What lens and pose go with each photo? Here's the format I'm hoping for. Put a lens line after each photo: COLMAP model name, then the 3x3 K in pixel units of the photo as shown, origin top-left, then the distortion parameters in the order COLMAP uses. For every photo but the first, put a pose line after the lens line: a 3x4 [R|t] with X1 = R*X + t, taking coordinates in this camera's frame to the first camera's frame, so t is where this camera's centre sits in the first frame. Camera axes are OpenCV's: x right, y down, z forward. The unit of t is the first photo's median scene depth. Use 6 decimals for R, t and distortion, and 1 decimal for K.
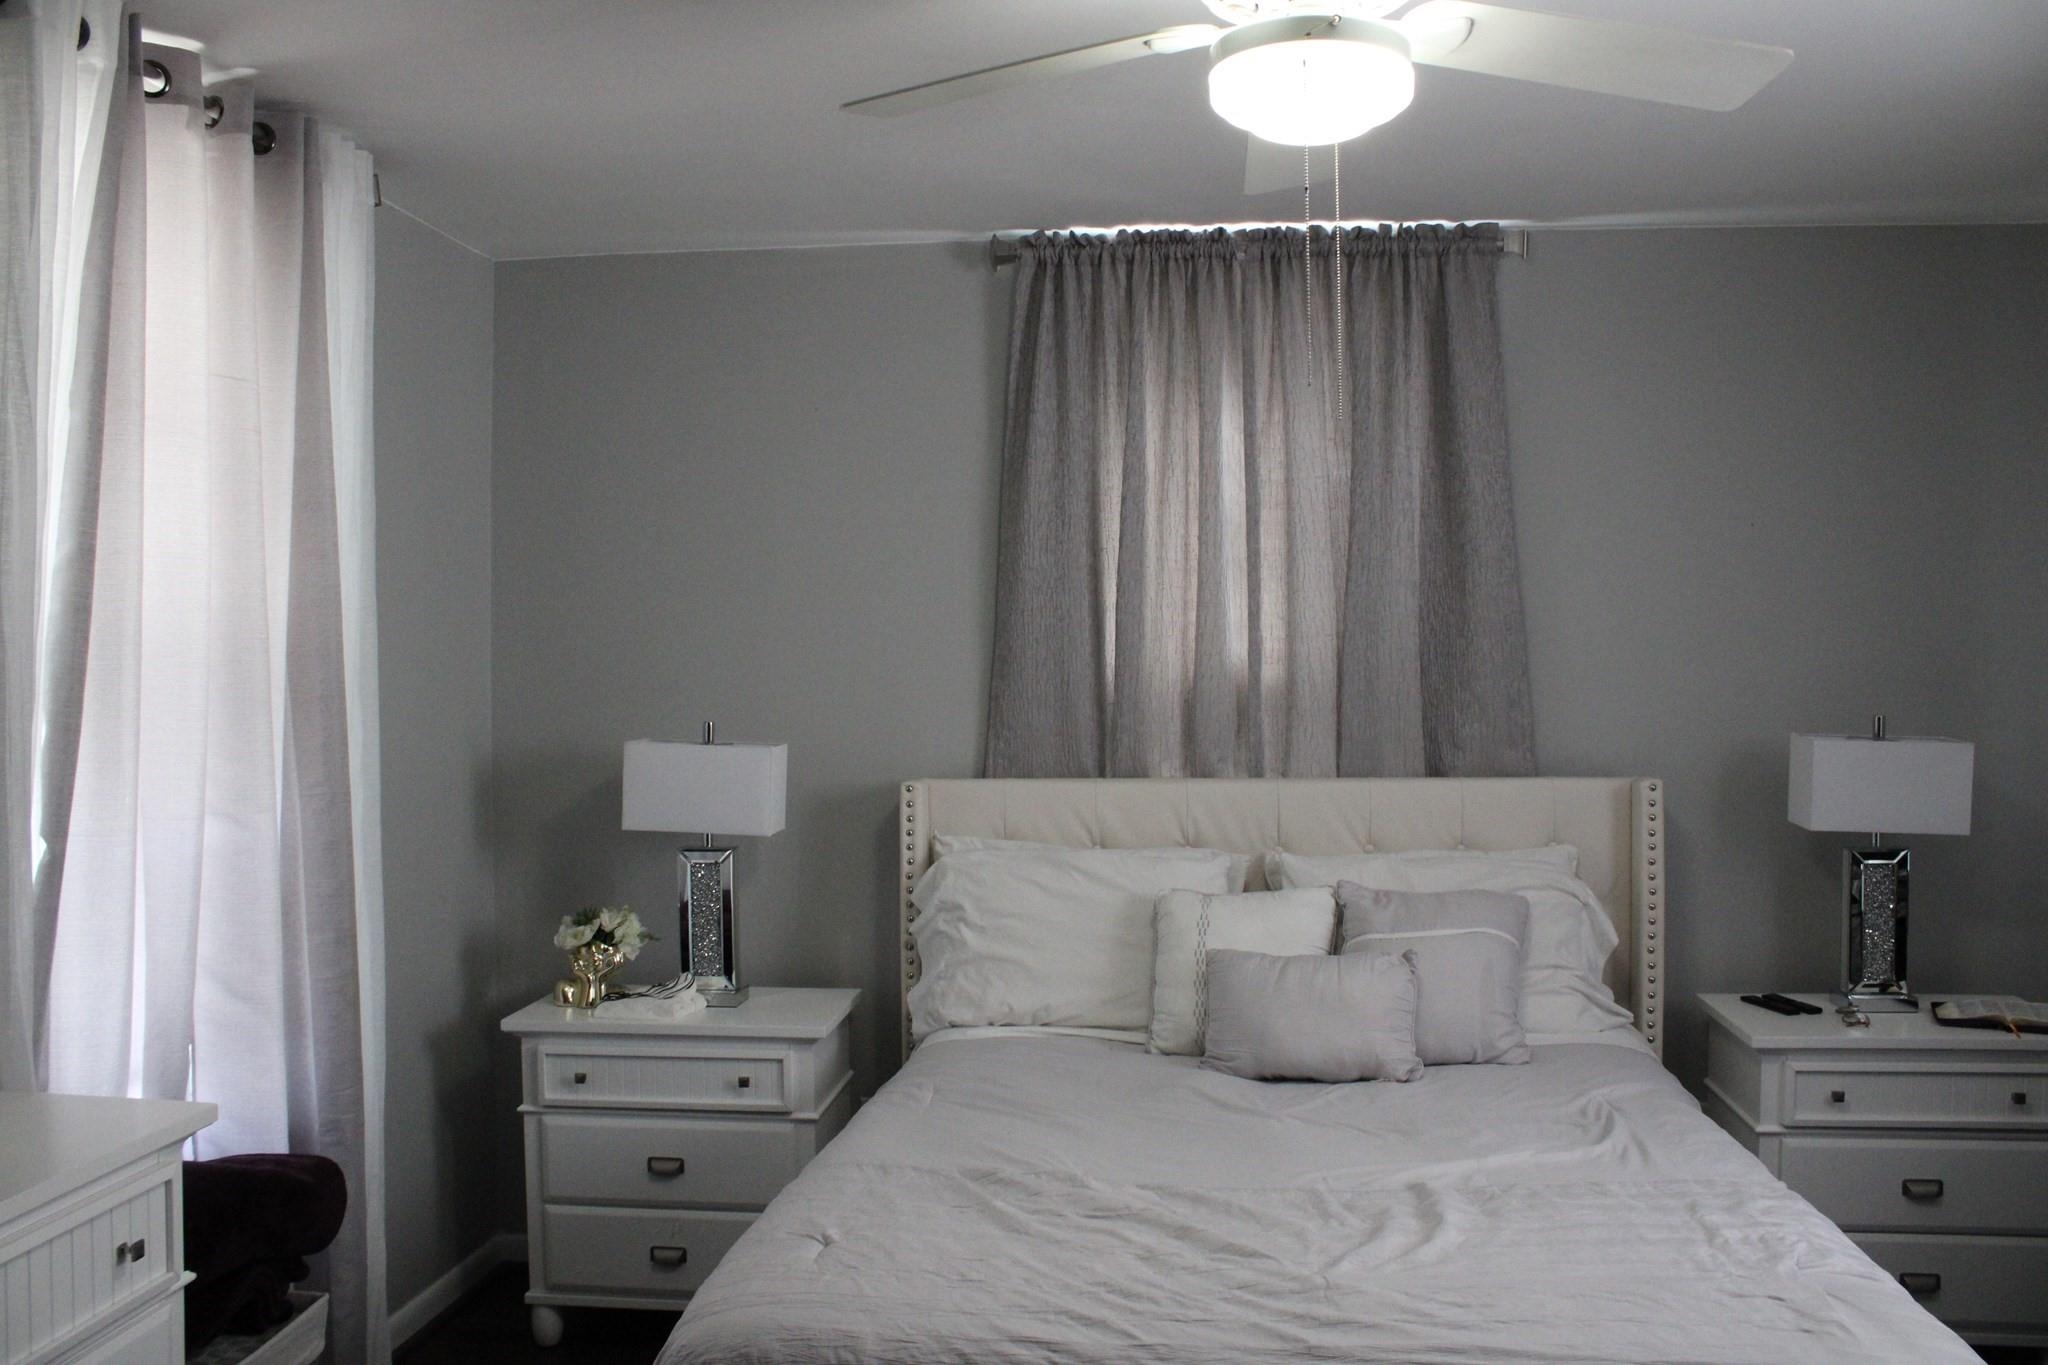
lens RADIAL K [[1731.5, 0, 1028.9], [0, 1731.5, 681.0], [0, 0, 1]] dist [-0.142691, 0.106862]
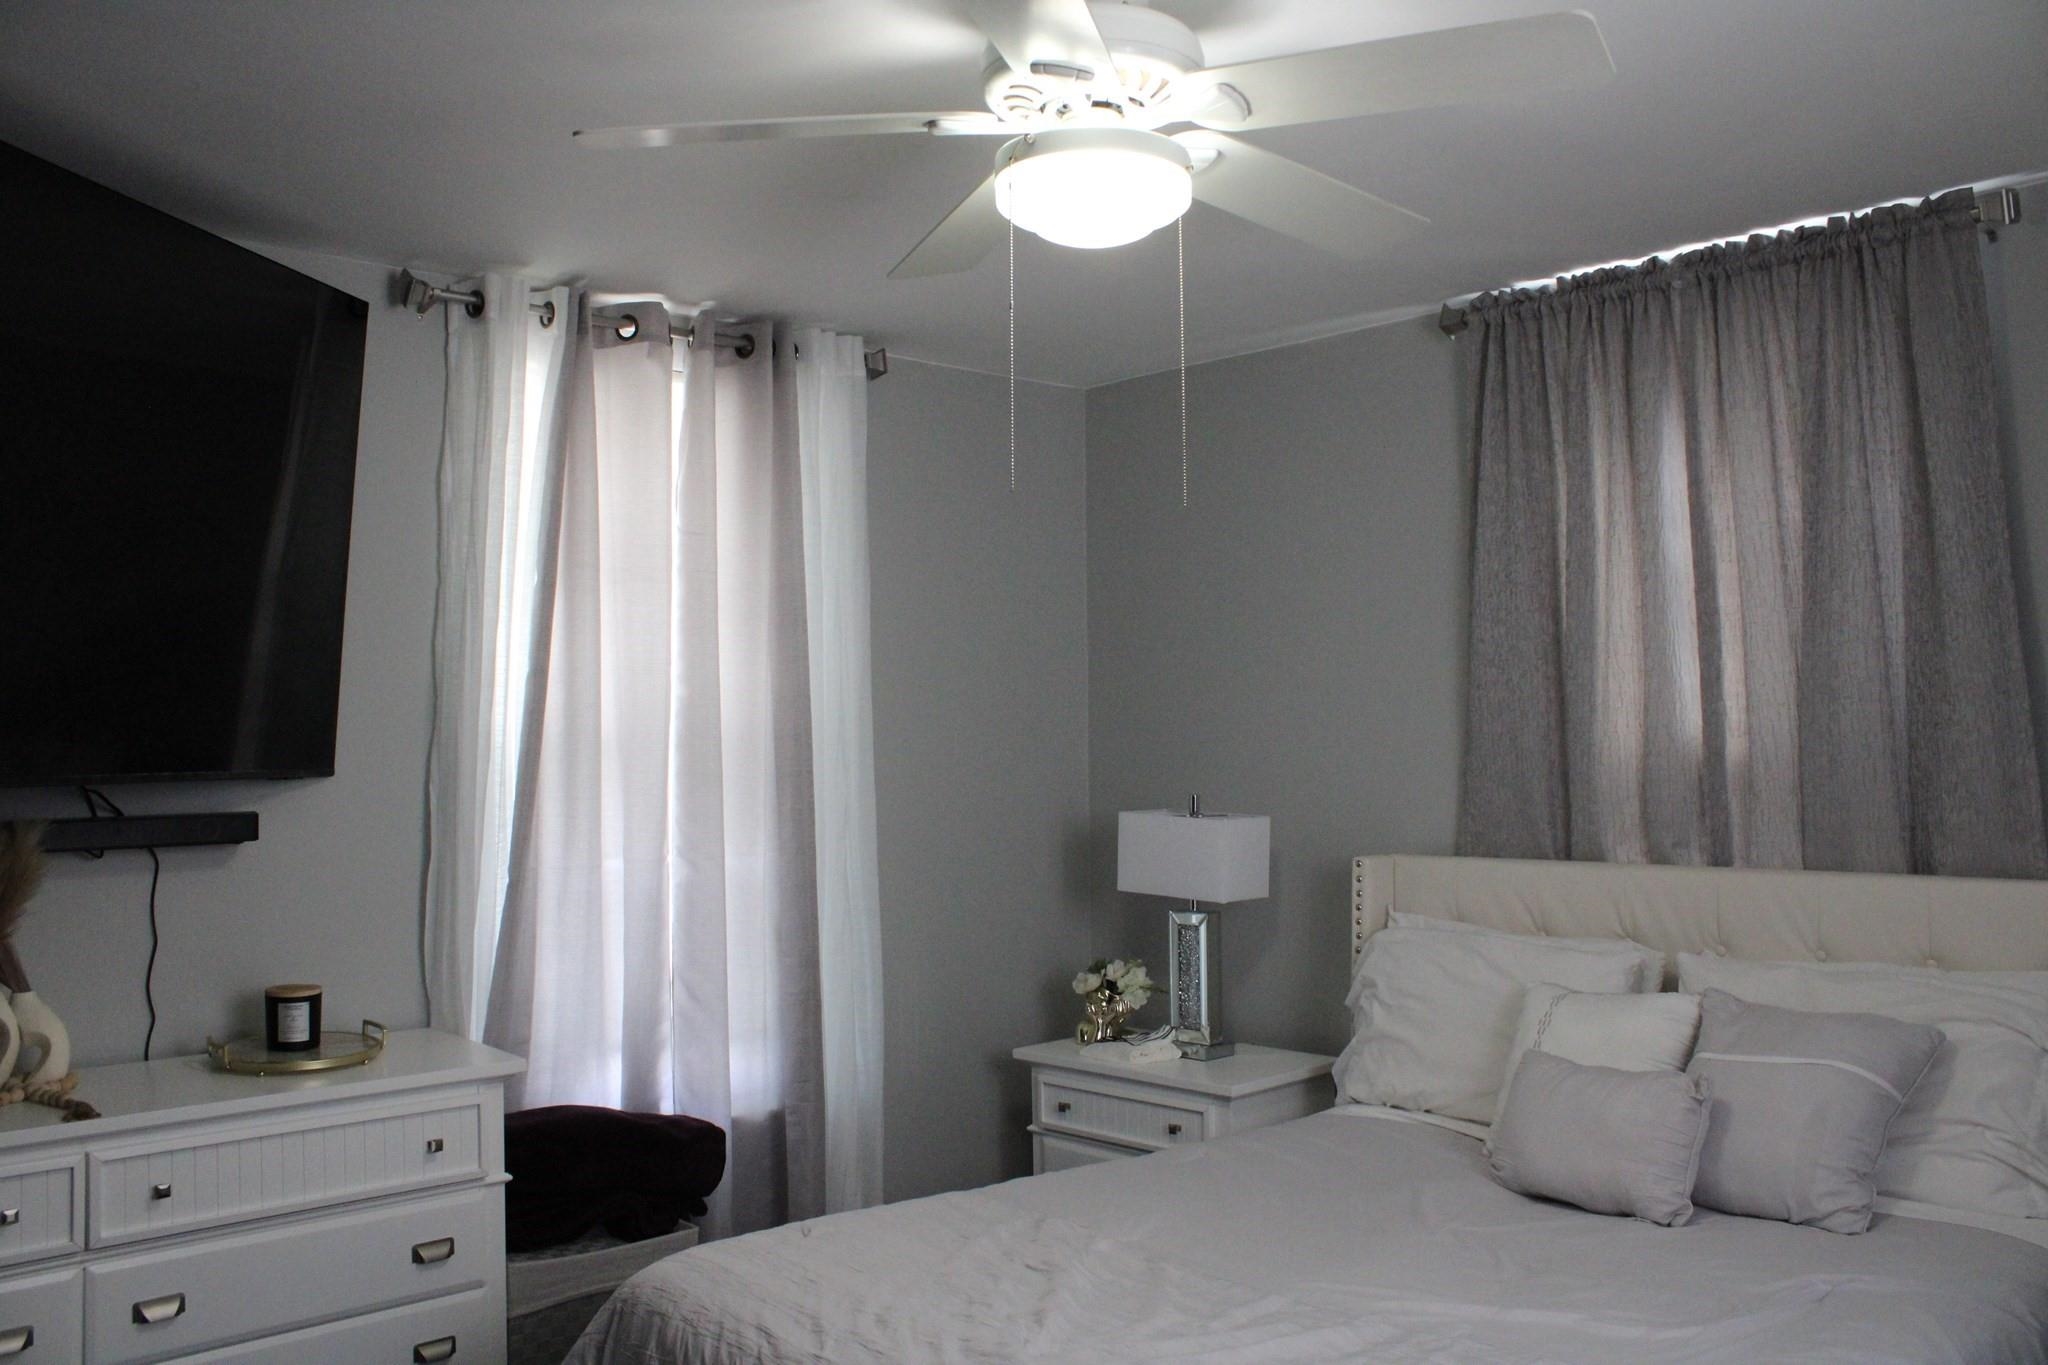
lens RADIAL K [[1731.5, 0, 1012.7], [0, 1731.5, 668.3], [0, 0, 1]] dist [-0.142691, 0.106862]
pose [[0.734588, -0.031812, -0.677767, 0.469650], [0.002486, 0.999020, -0.044196, -0.008274], [0.678509, 0.030781, 0.733947, 0.120837]]
